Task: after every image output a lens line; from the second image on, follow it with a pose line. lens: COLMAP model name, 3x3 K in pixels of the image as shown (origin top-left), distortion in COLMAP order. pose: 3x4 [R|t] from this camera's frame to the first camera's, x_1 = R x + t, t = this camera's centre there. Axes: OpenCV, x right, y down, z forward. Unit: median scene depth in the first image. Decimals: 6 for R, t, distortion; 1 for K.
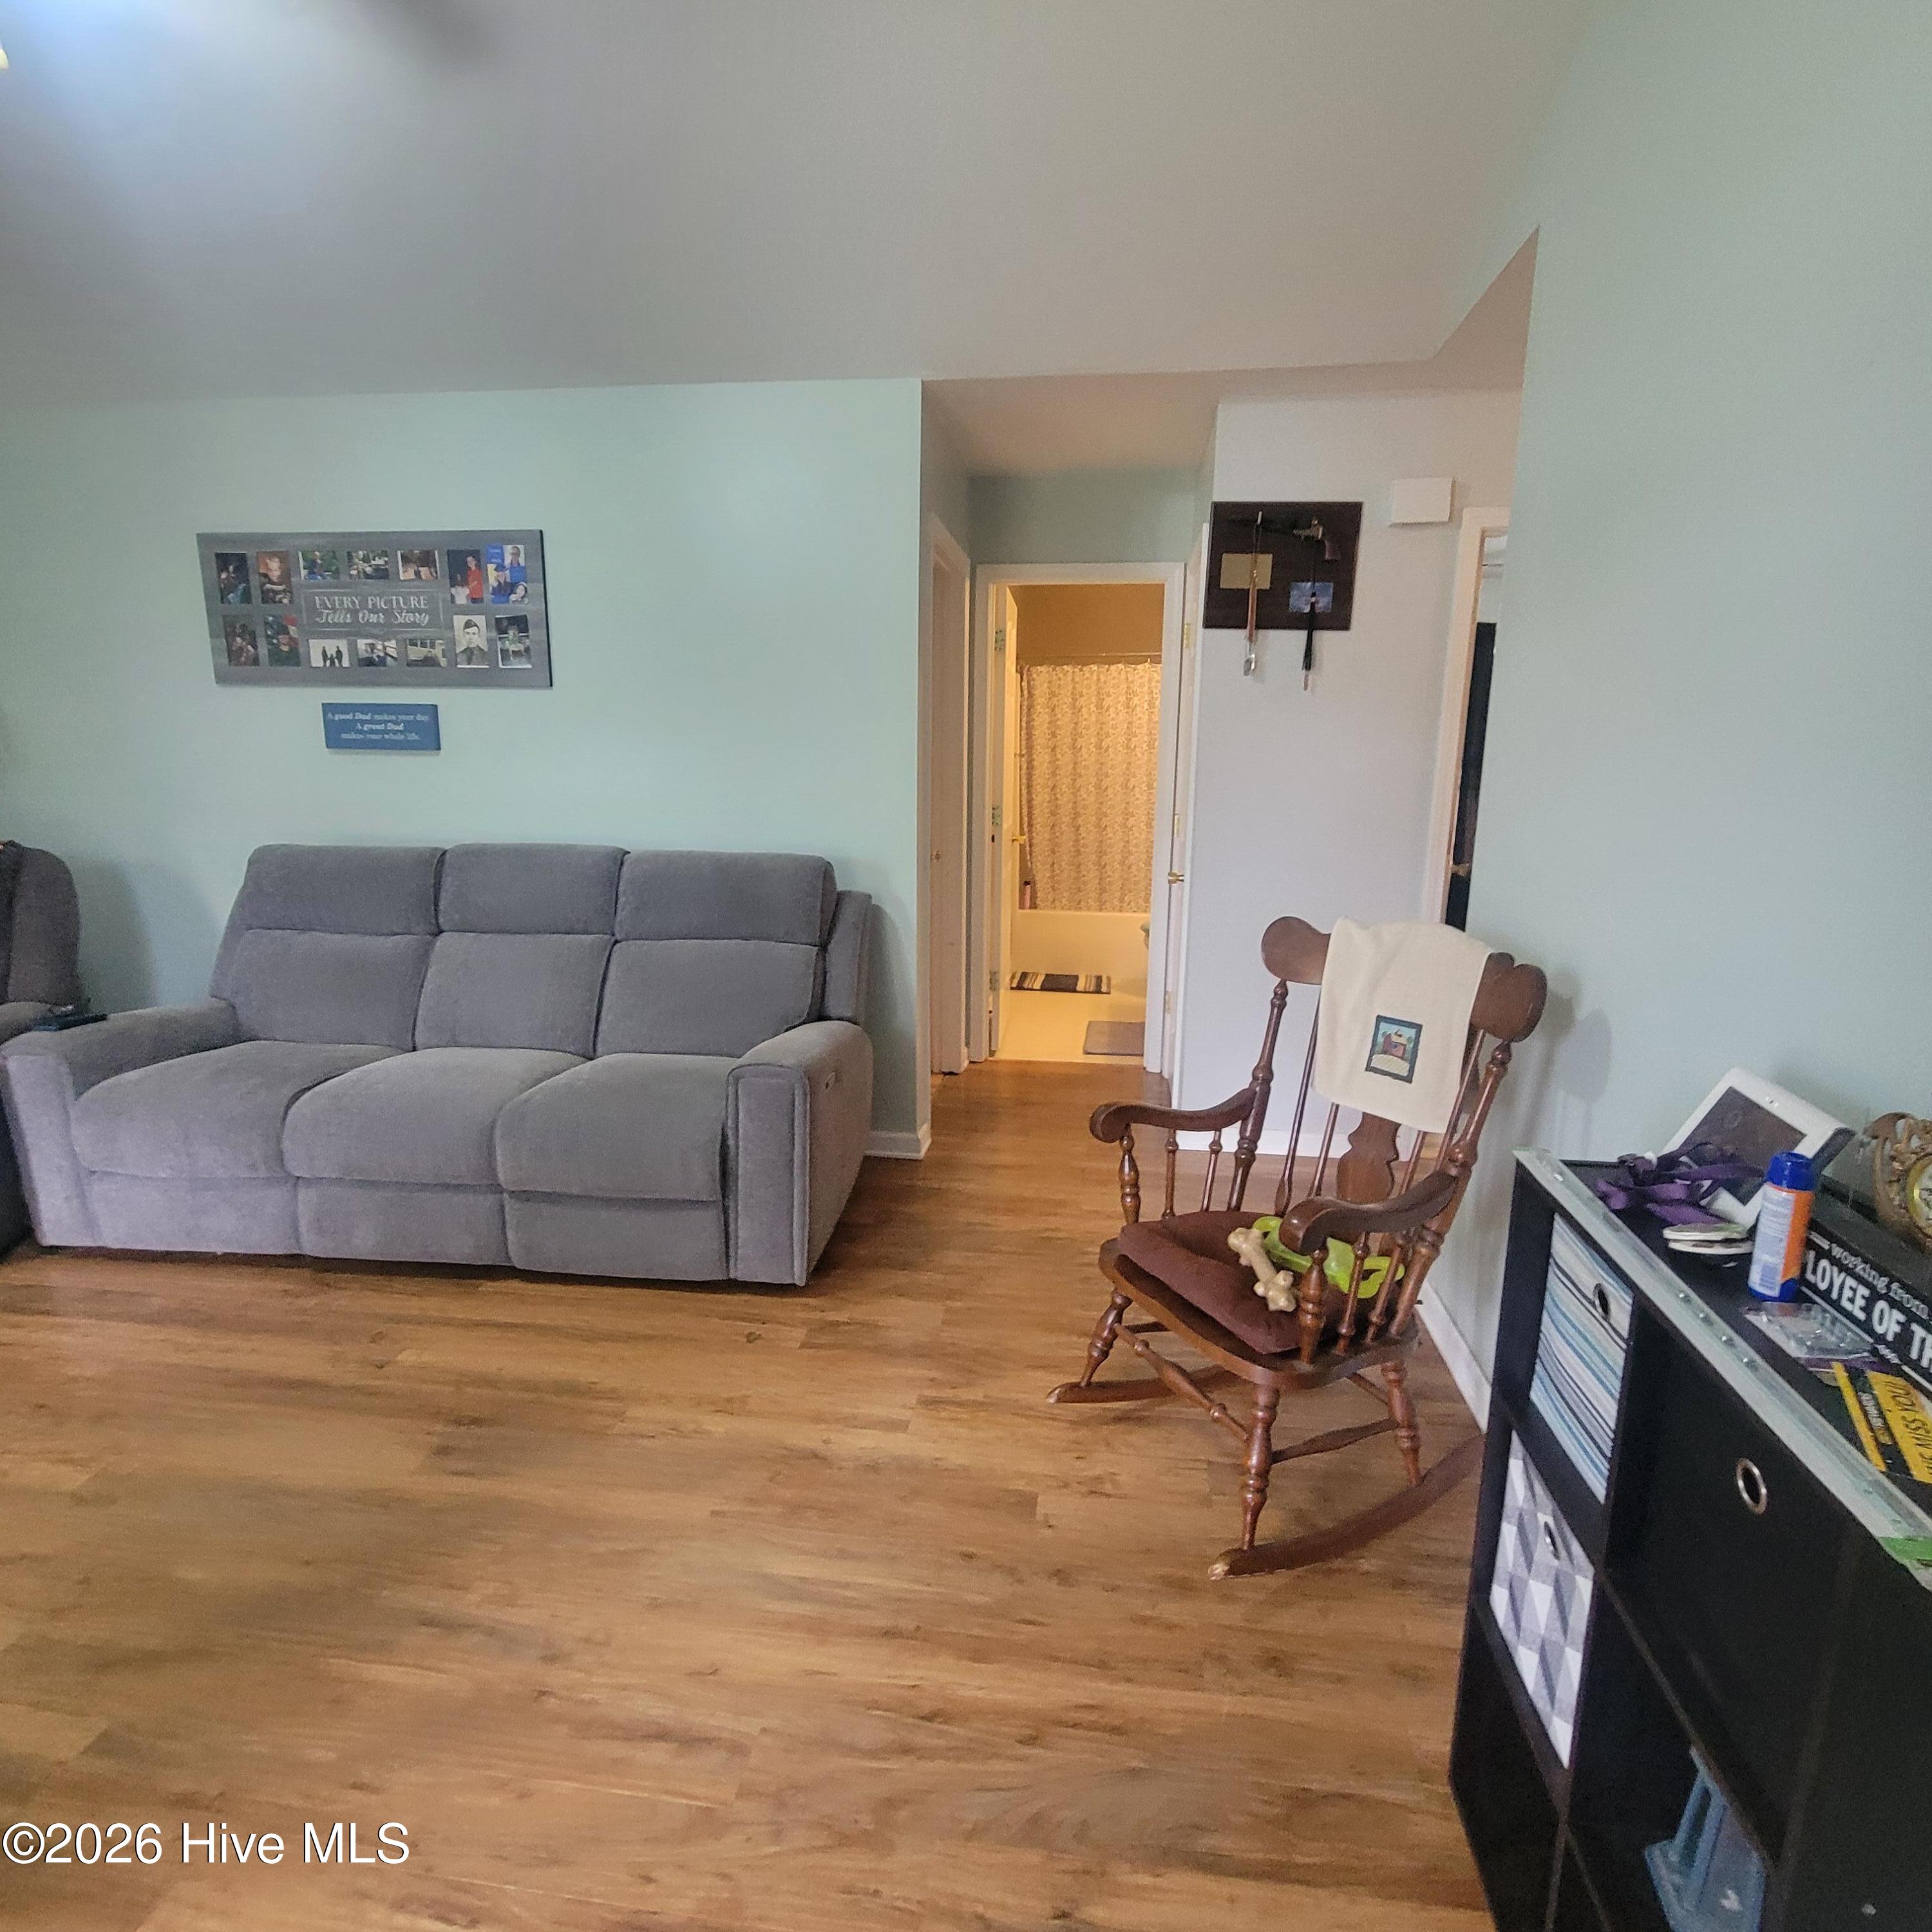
lens RADIAL K [[1052.8, 0, 971.3], [0, 1052.8, 963.8], [0, 0, 1]] dist [0.007589, -0.004280]
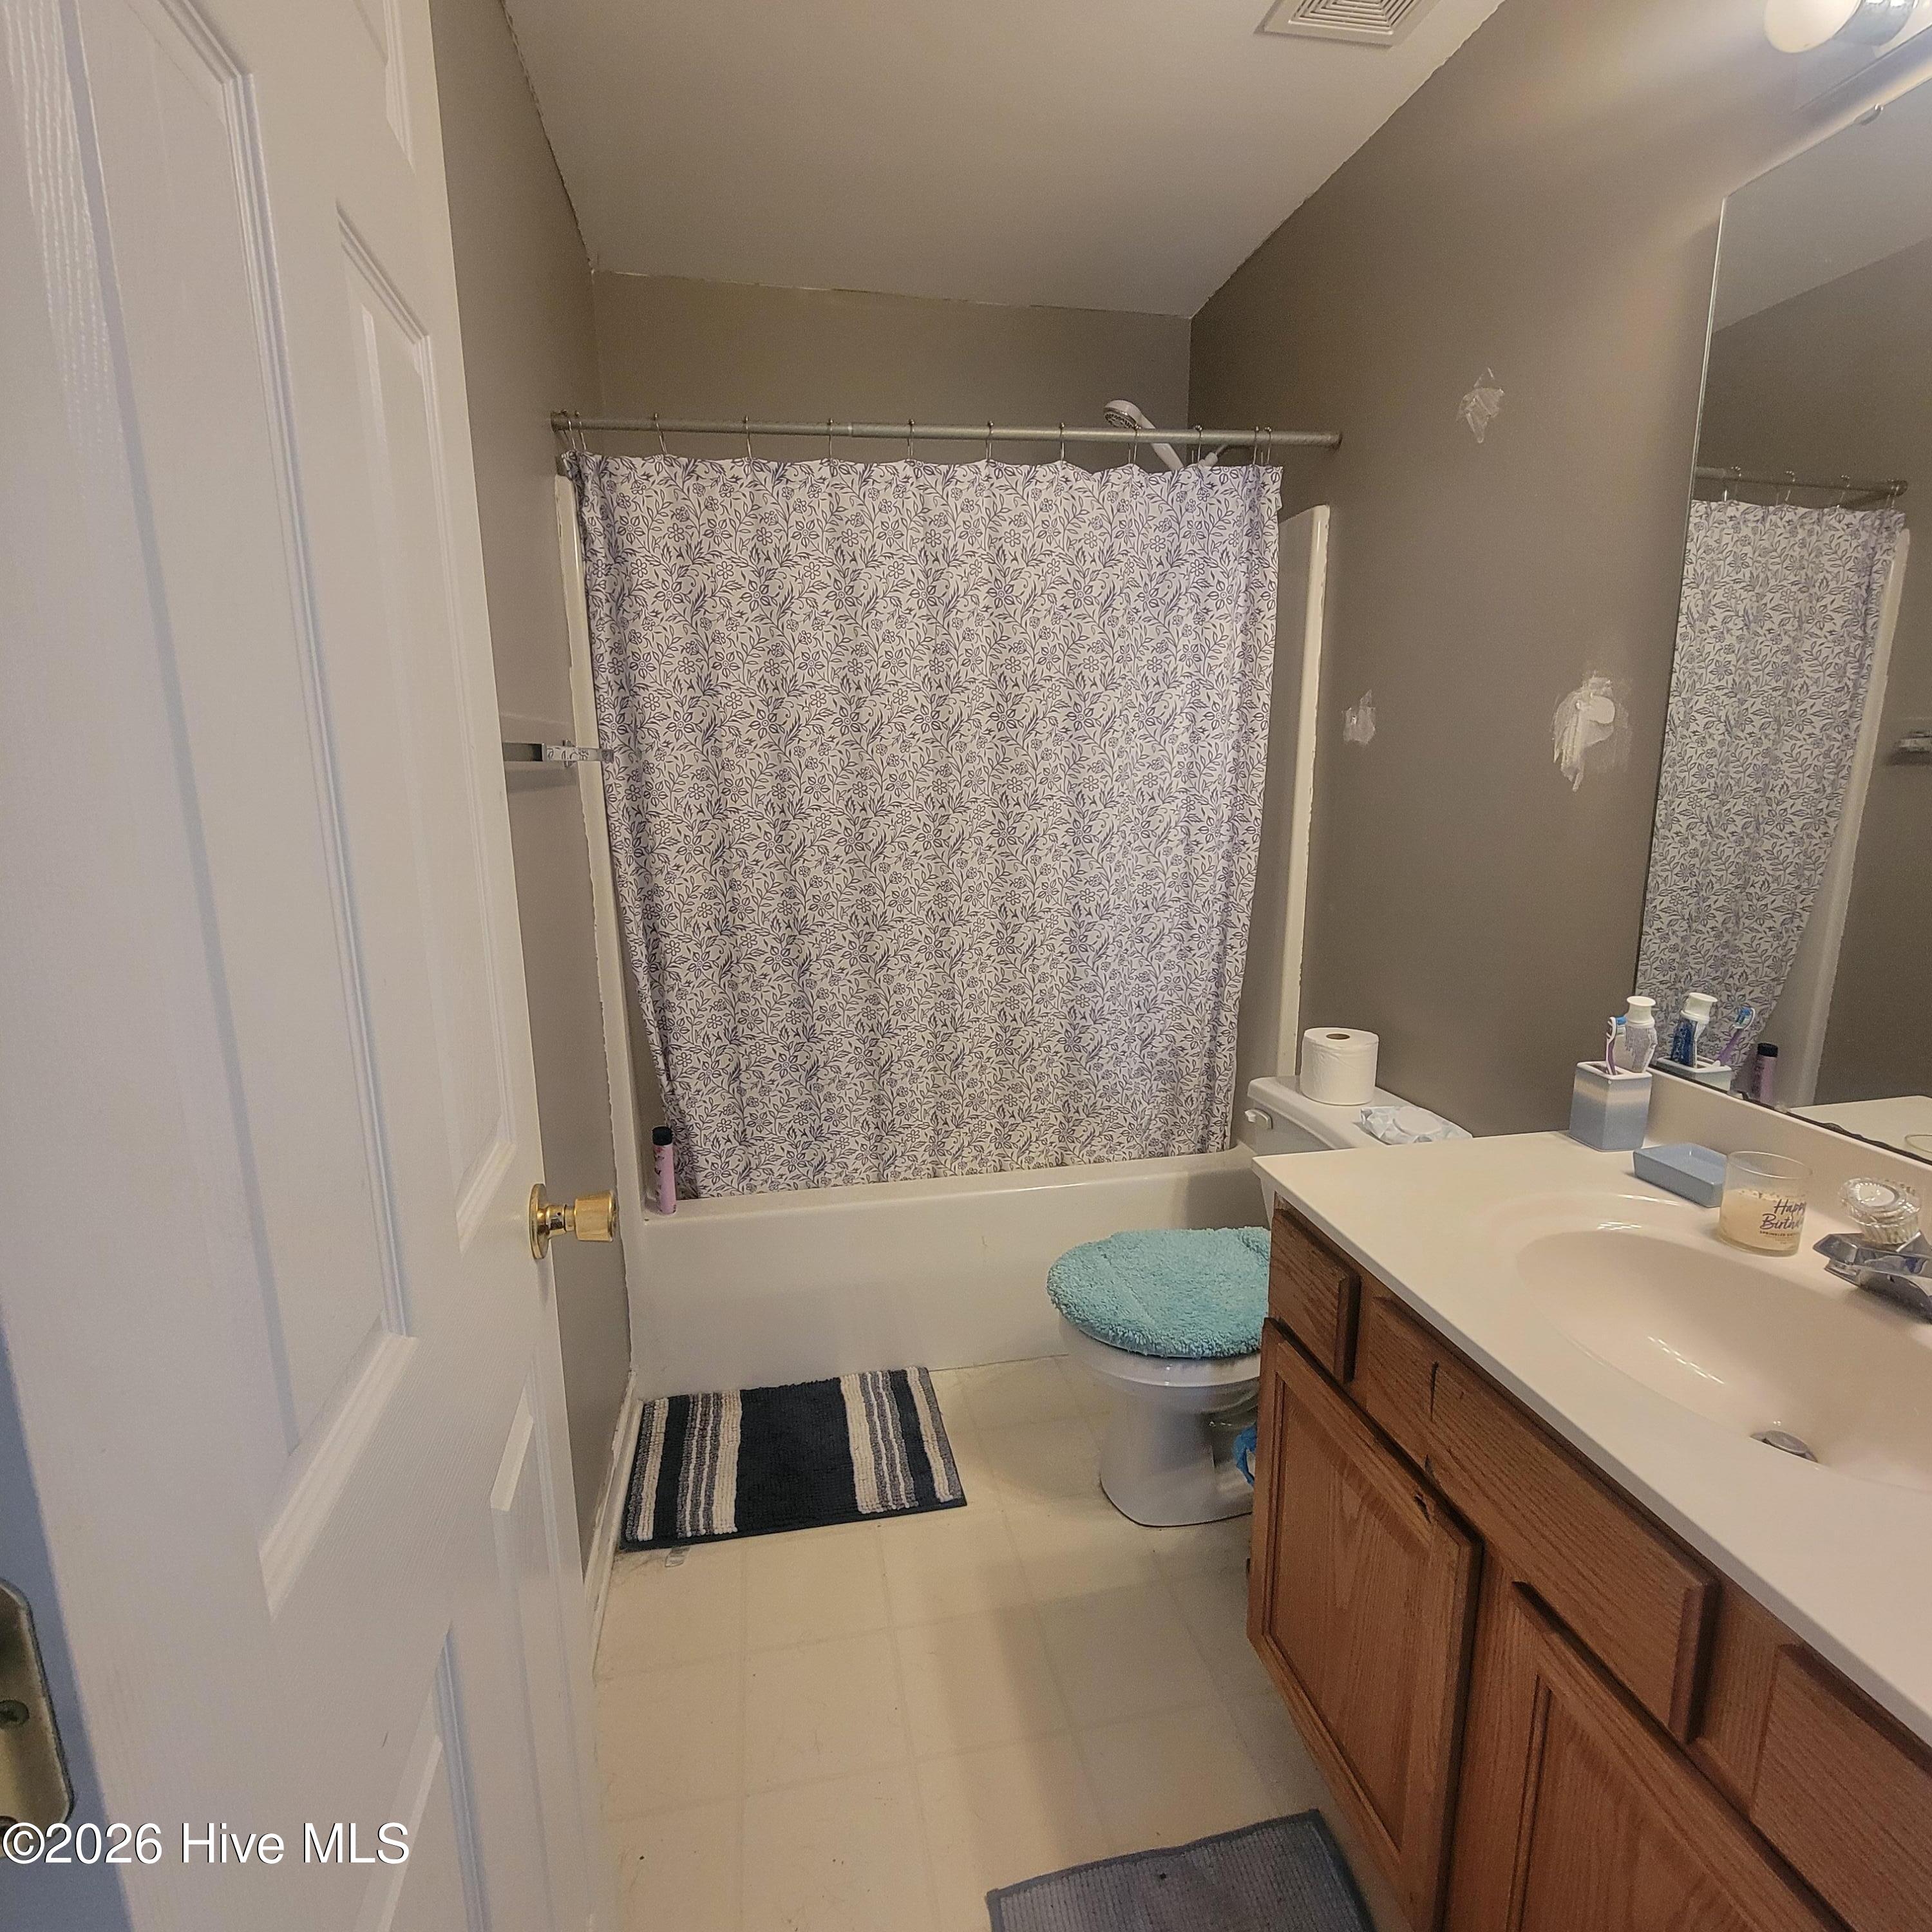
lens RADIAL K [[1052.8, 0, 964.3], [0, 1052.8, 967.8], [0, 0, 1]] dist [0.007589, -0.004280]
pose [[0.947972, -0.084397, 0.306962, 0.041003], [0.083272, 0.996385, 0.016785, -0.114494], [-0.307269, 0.009650, 0.951574, 0.585384]]
